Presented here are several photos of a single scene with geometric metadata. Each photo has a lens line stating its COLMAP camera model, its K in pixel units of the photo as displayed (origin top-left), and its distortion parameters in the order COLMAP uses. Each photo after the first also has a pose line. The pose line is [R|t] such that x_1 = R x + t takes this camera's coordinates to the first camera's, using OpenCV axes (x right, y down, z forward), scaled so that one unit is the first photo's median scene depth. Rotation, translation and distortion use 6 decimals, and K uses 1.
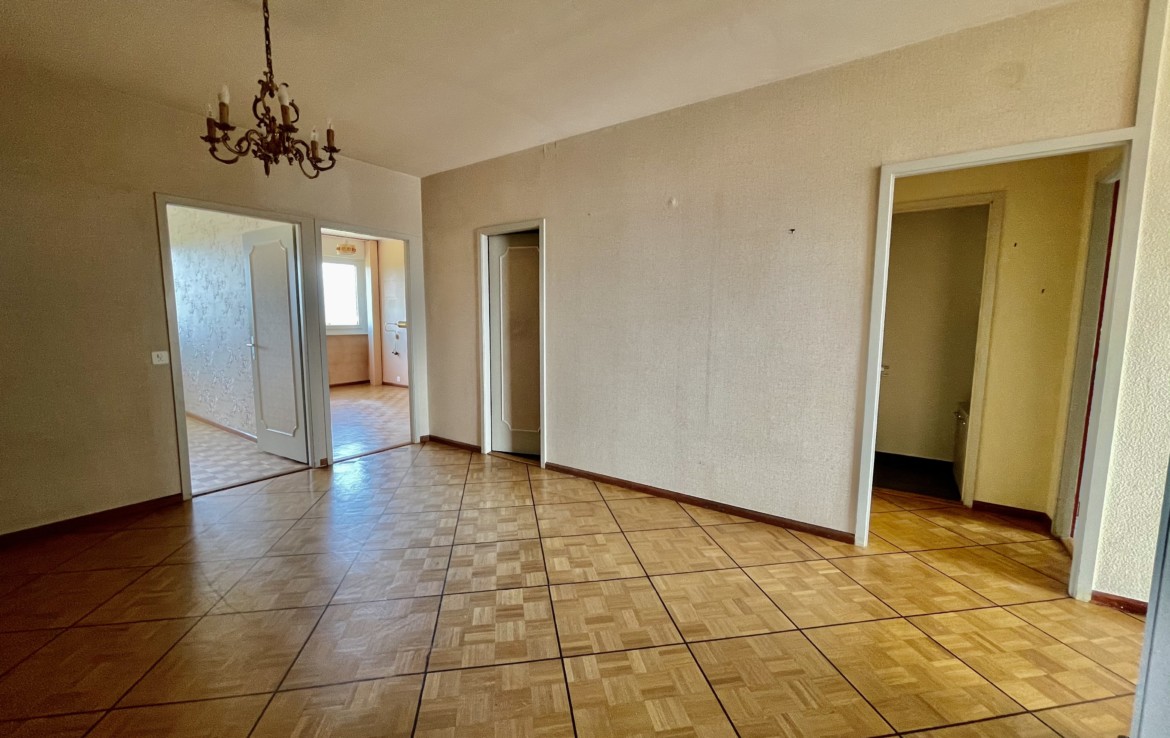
lens RADIAL K [[468.9, 0, 578.3], [0, 468.9, 366.0], [0, 0, 1]] dist [-0.000756, -0.000366]
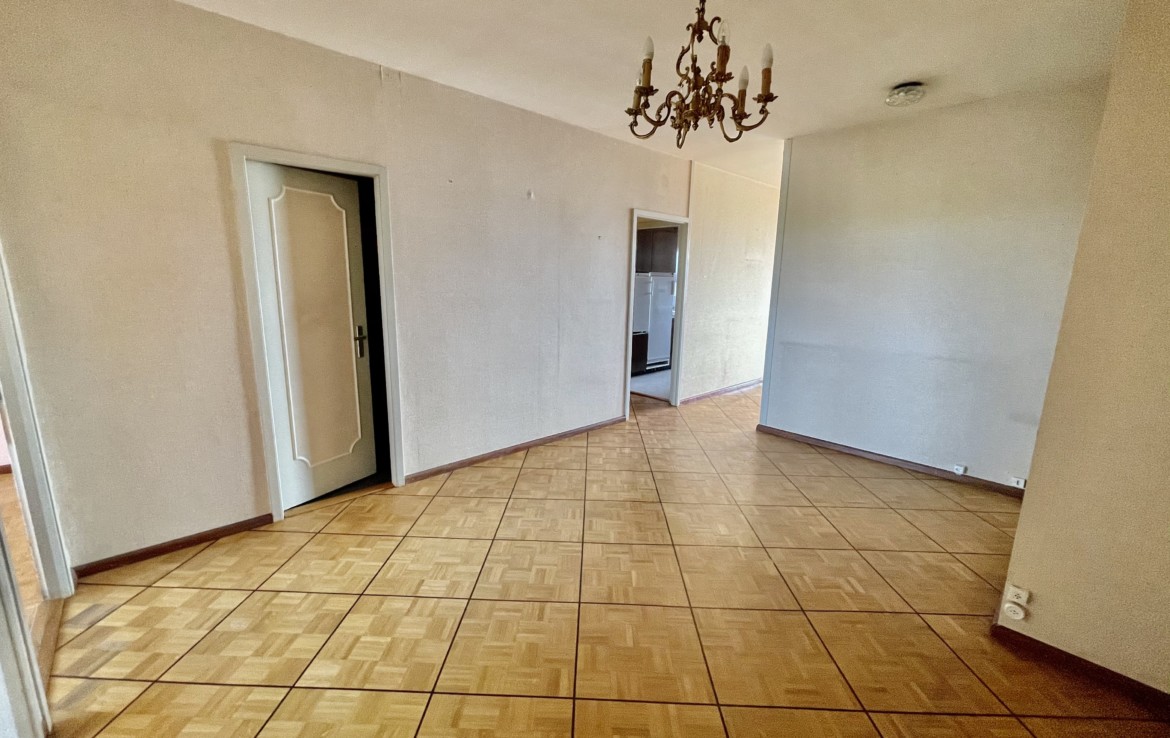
lens RADIAL K [[468.9, 0, 578.3], [0, 468.9, 366.0], [0, 0, 1]] dist [-0.000756, -0.000366]
pose [[0.196818, -0.160647, 0.967189, -0.808029], [0.108312, 0.984009, 0.141400, -0.068335], [-0.974439, 0.076928, 0.211070, 0.557347]]
